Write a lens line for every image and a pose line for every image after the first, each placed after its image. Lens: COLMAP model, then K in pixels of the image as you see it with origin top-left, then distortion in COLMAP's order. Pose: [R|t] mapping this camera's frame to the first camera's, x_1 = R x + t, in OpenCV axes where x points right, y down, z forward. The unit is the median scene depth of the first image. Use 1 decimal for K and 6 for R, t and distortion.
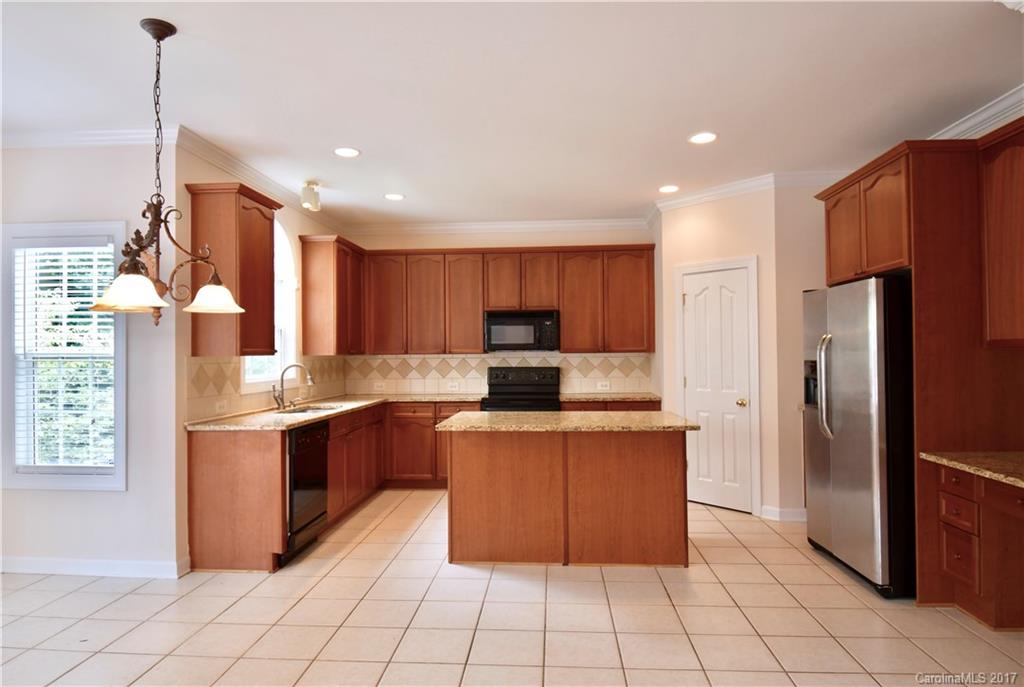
lens RADIAL K [[624.2, 0, 512.0], [0, 624.2, 343.5], [0, 0, 1]] dist [-0.001671, -0.000537]
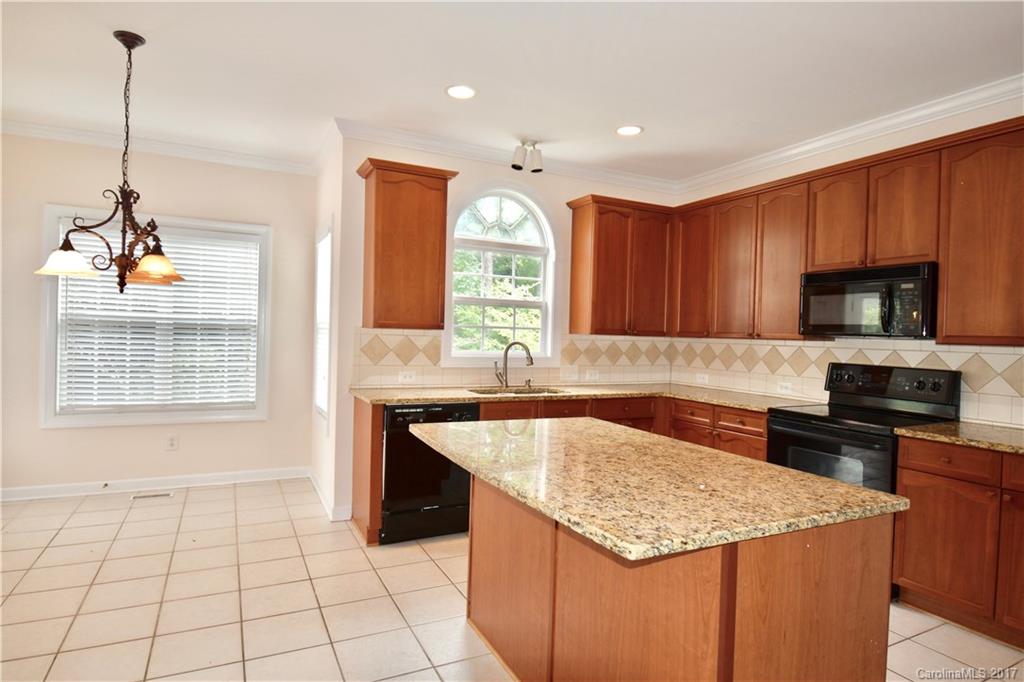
lens RADIAL K [[567.1, 0, 512.0], [0, 567.1, 341.0], [0, 0, 1]] dist [0.000681, -0.000558]
pose [[0.506616, 0.035596, -0.861437, 0.304780], [-0.020869, 0.999361, 0.029022, 0.006523], [0.861919, 0.003275, 0.507035, 0.451062]]
